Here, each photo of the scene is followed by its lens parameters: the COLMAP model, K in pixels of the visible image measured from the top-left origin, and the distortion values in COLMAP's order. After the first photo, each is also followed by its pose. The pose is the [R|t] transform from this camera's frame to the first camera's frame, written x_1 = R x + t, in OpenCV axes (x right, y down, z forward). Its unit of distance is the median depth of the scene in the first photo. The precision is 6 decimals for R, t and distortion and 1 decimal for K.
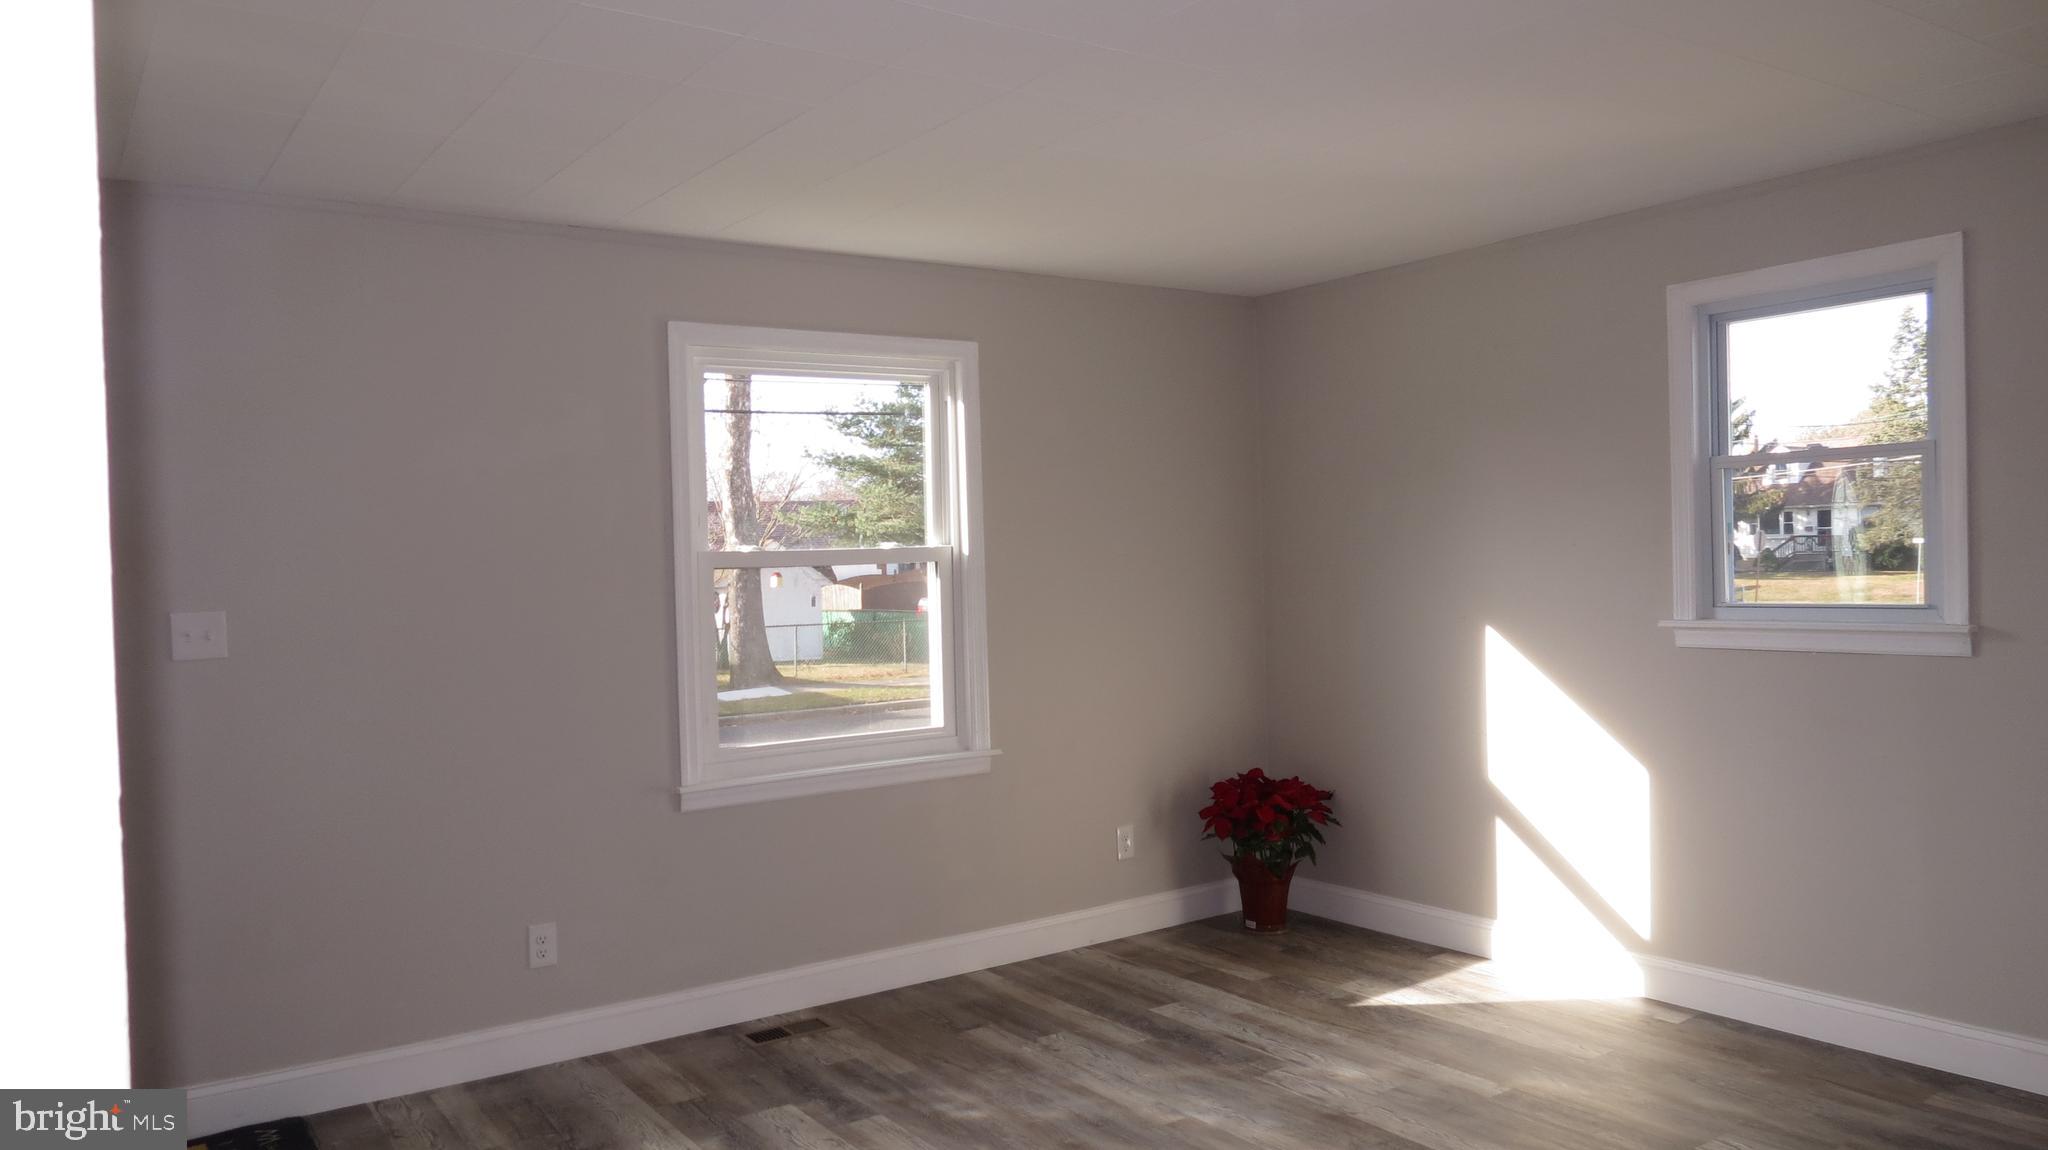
lens RADIAL K [[1442.9, 0, 1019.9], [0, 1442.9, 575.8], [0, 0, 1]] dist [-0.035182, 0.014250]
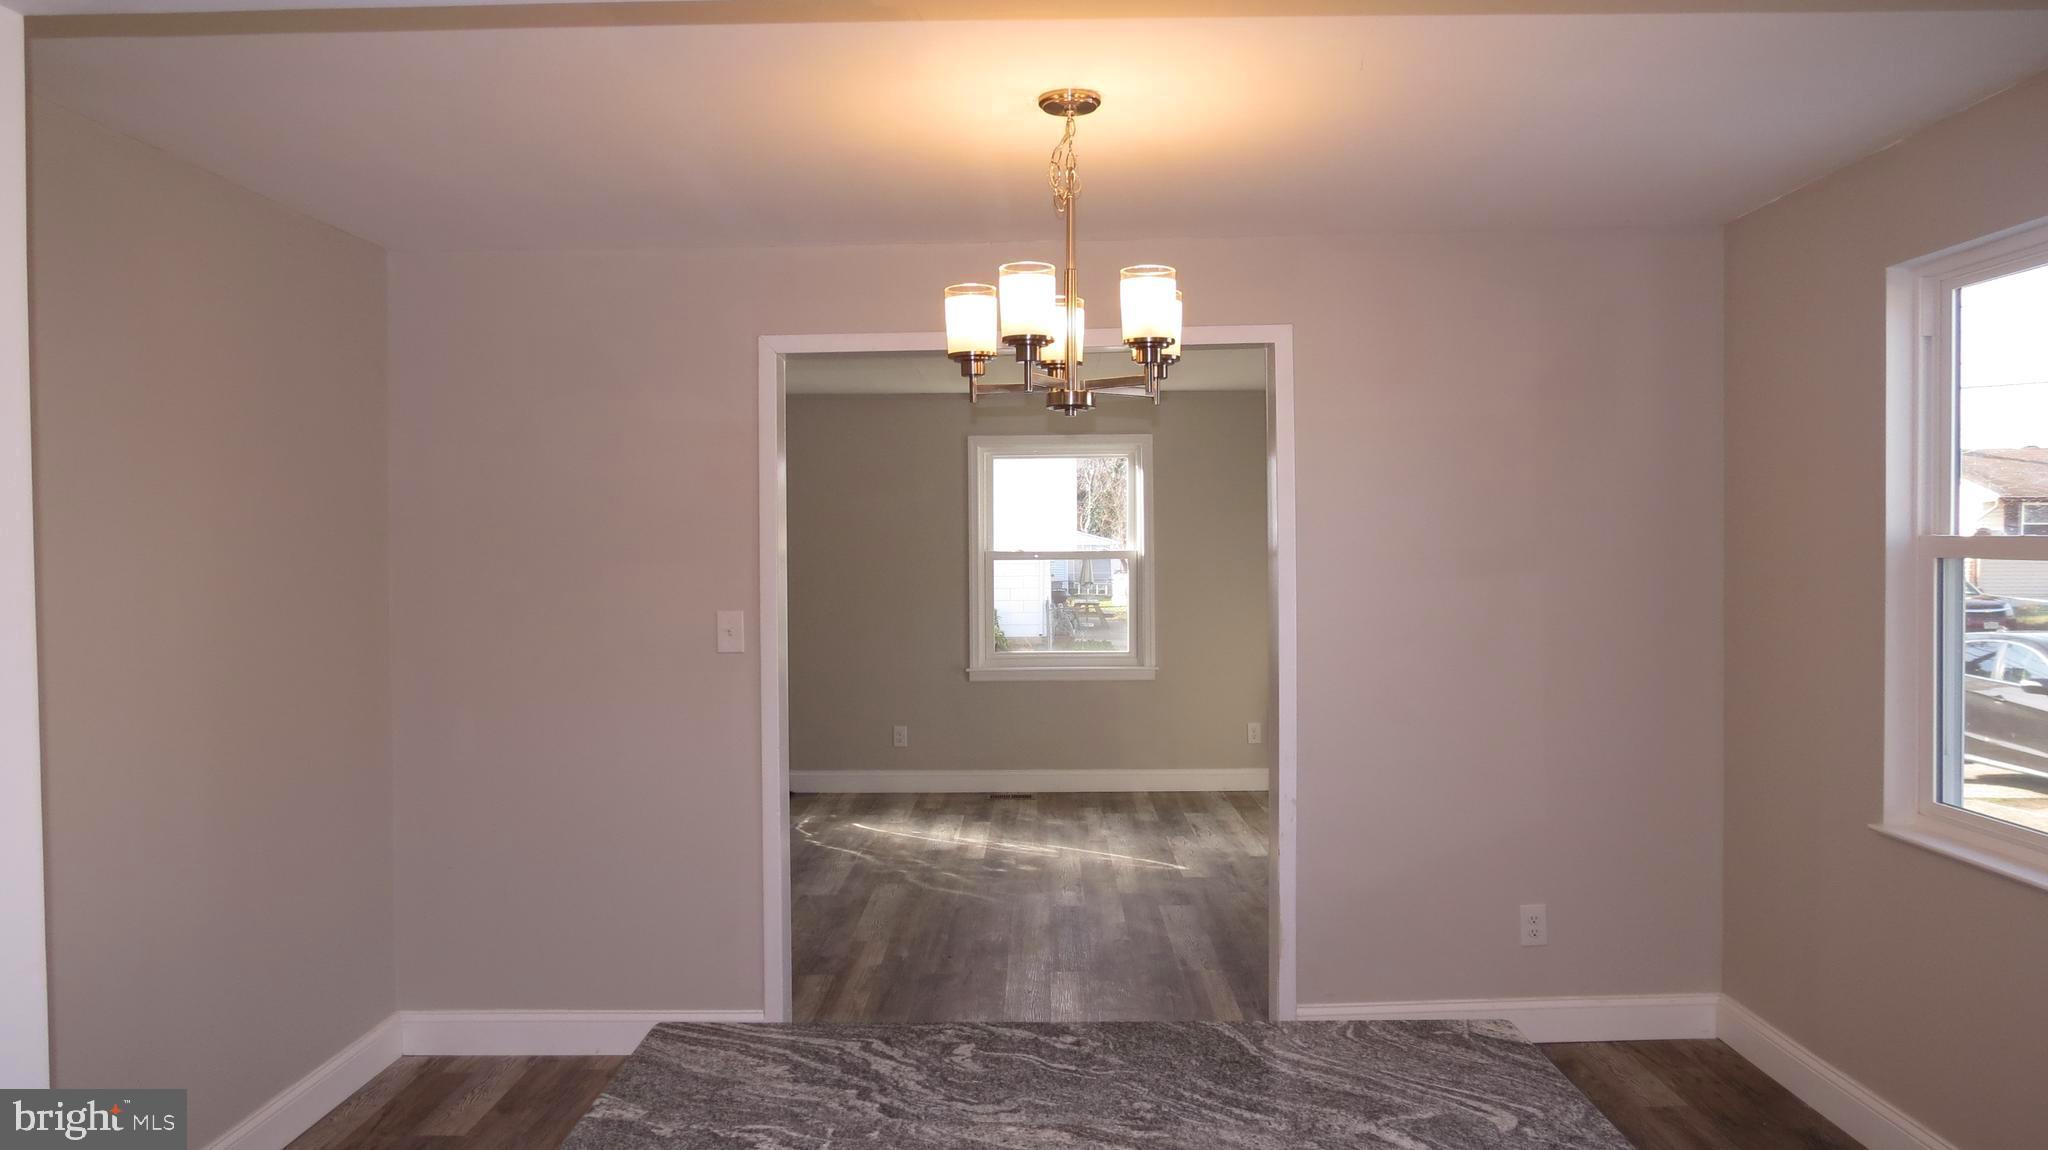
lens RADIAL K [[1442.9, 0, 1026.6], [0, 1442.9, 569.3], [0, 0, 1]] dist [-0.035182, 0.014250]
pose [[0.814858, 0.031264, -0.578817, 0.933544], [-0.023906, 0.999507, 0.020332, -0.032438], [0.579167, -0.002730, 0.815204, -0.558095]]
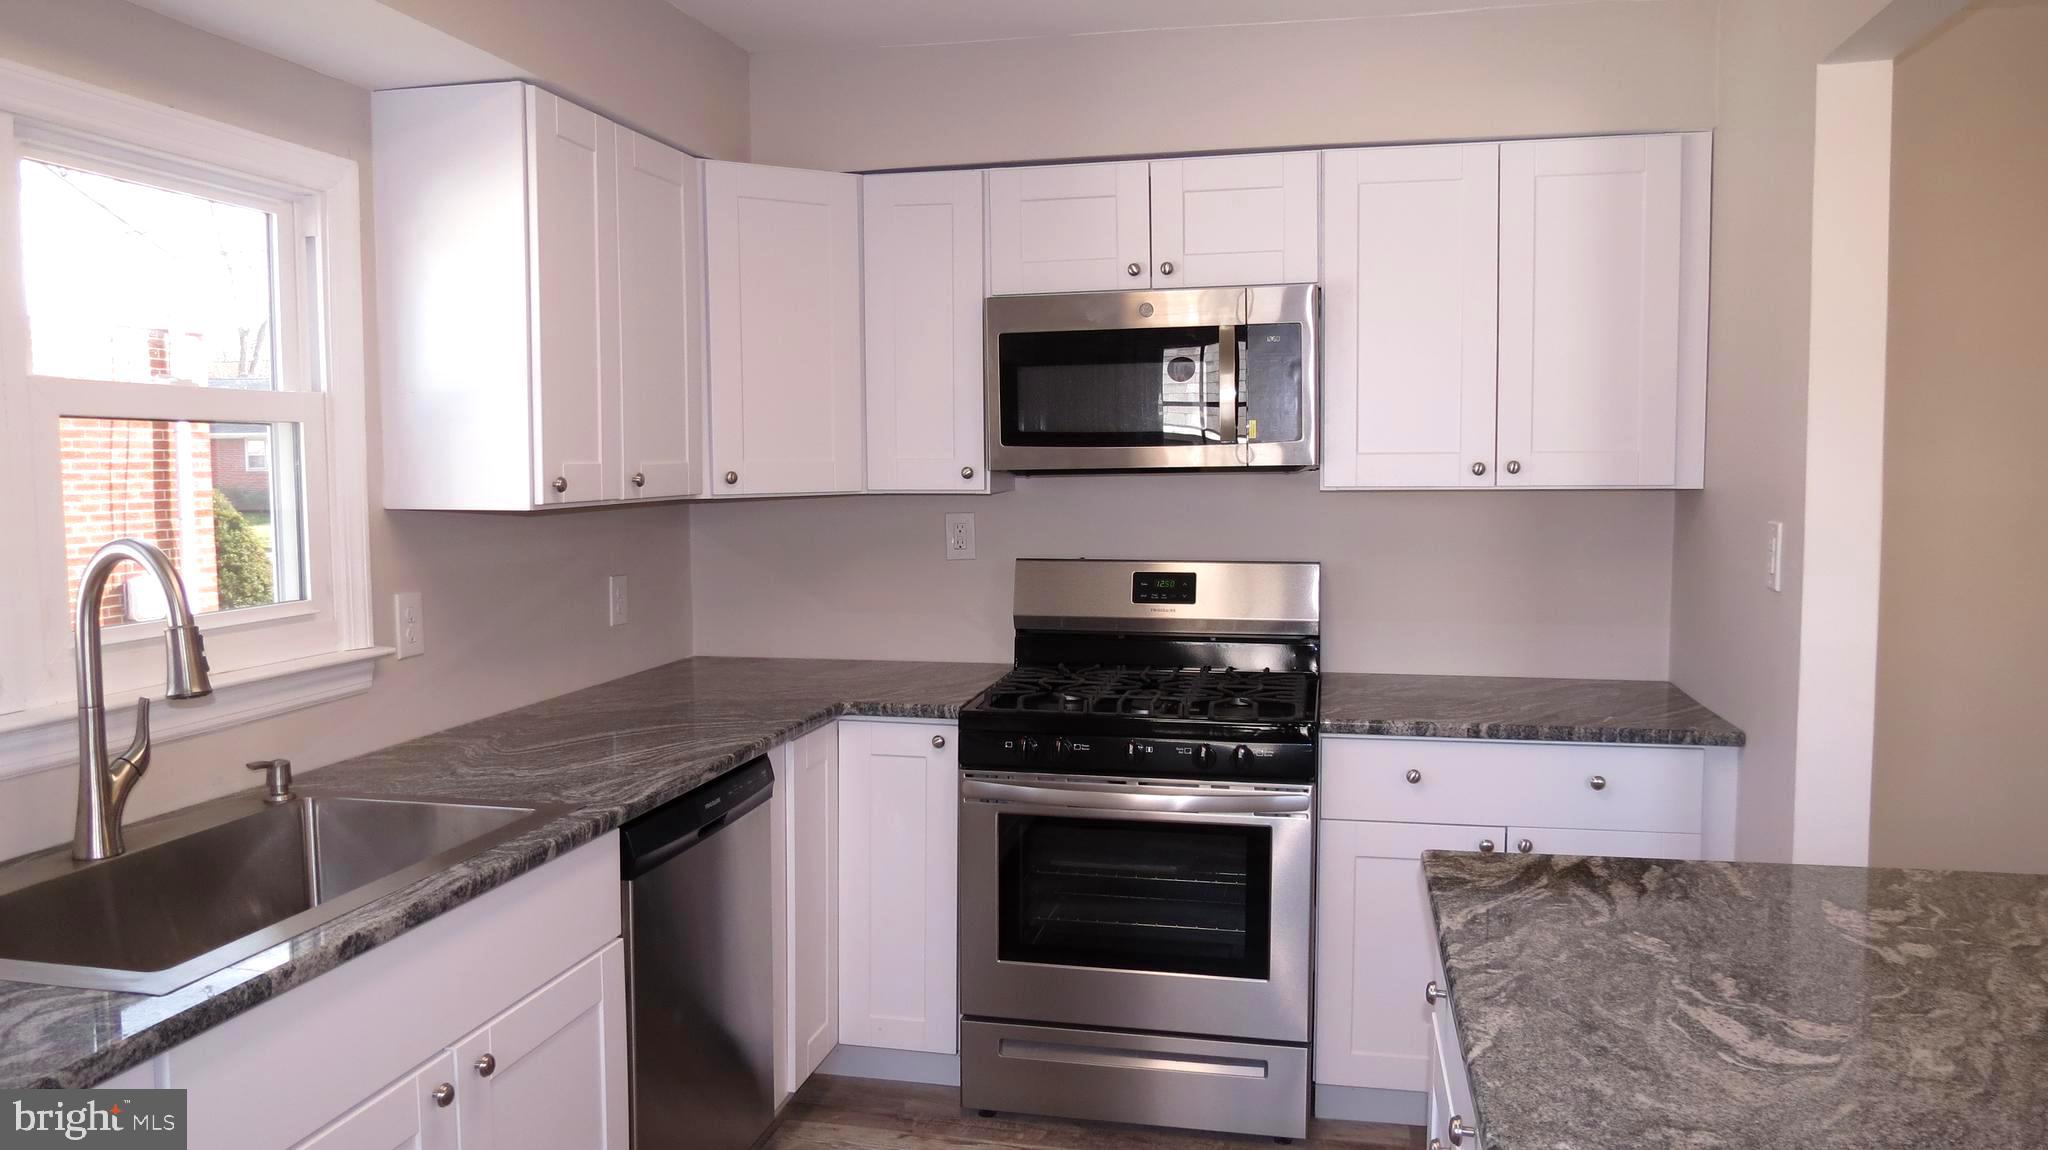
lens RADIAL K [[1442.9, 0, 1030.1], [0, 1442.9, 566.5], [0, 0, 1]] dist [-0.035182, 0.014250]
pose [[-0.731189, 0.078534, -0.677639, 1.119695], [0.016111, 0.995062, 0.097938, -0.031176], [0.681984, 0.060694, -0.728844, -0.238349]]
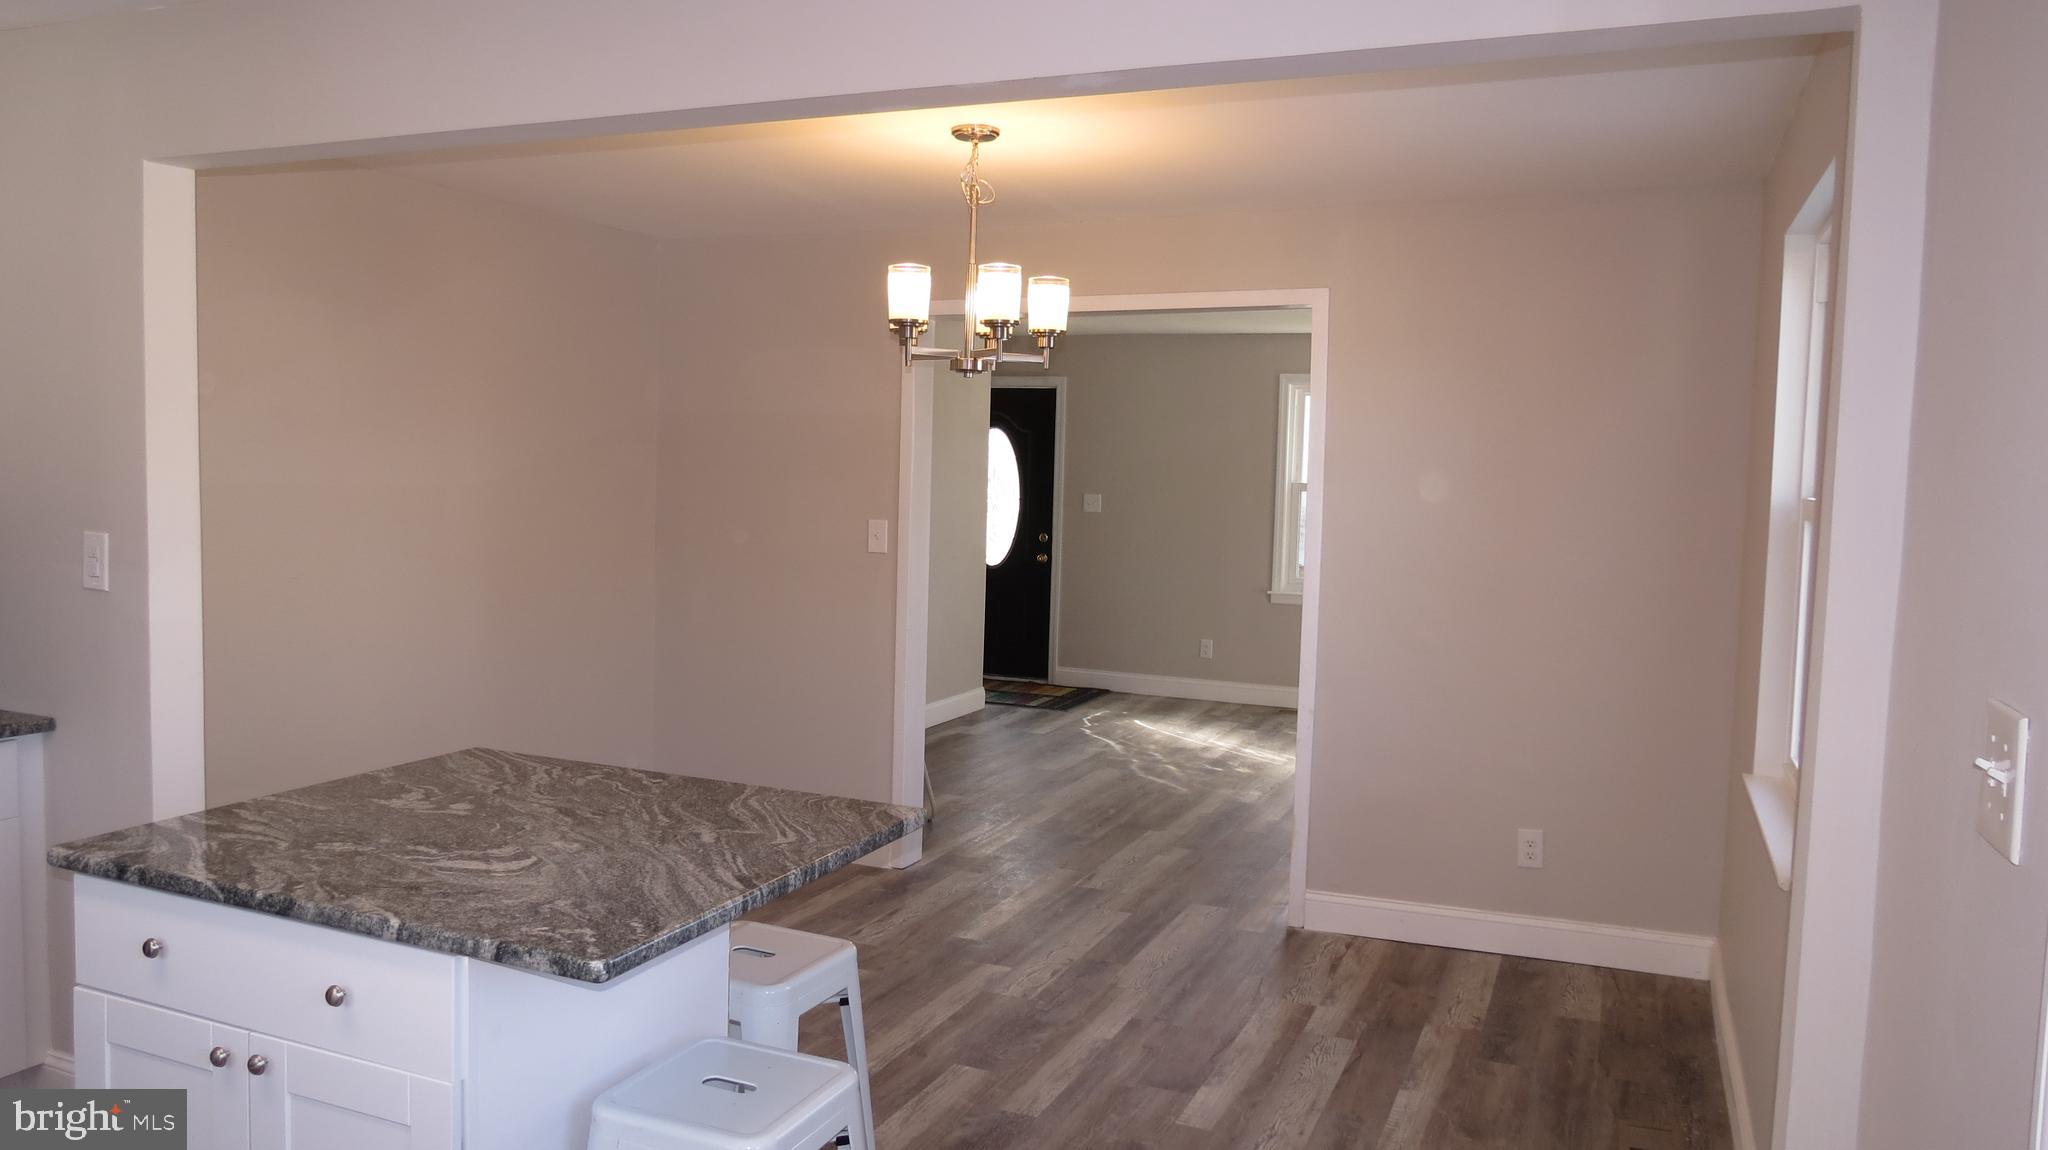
lens RADIAL K [[1442.9, 0, 1013.3], [0, 1442.9, 552.2], [0, 0, 1]] dist [-0.035182, 0.014250]
pose [[0.527531, 0.093180, -0.844410, 1.300388], [-0.053560, 0.995637, 0.076408, -0.052092], [0.847846, 0.004919, 0.530220, -0.444552]]
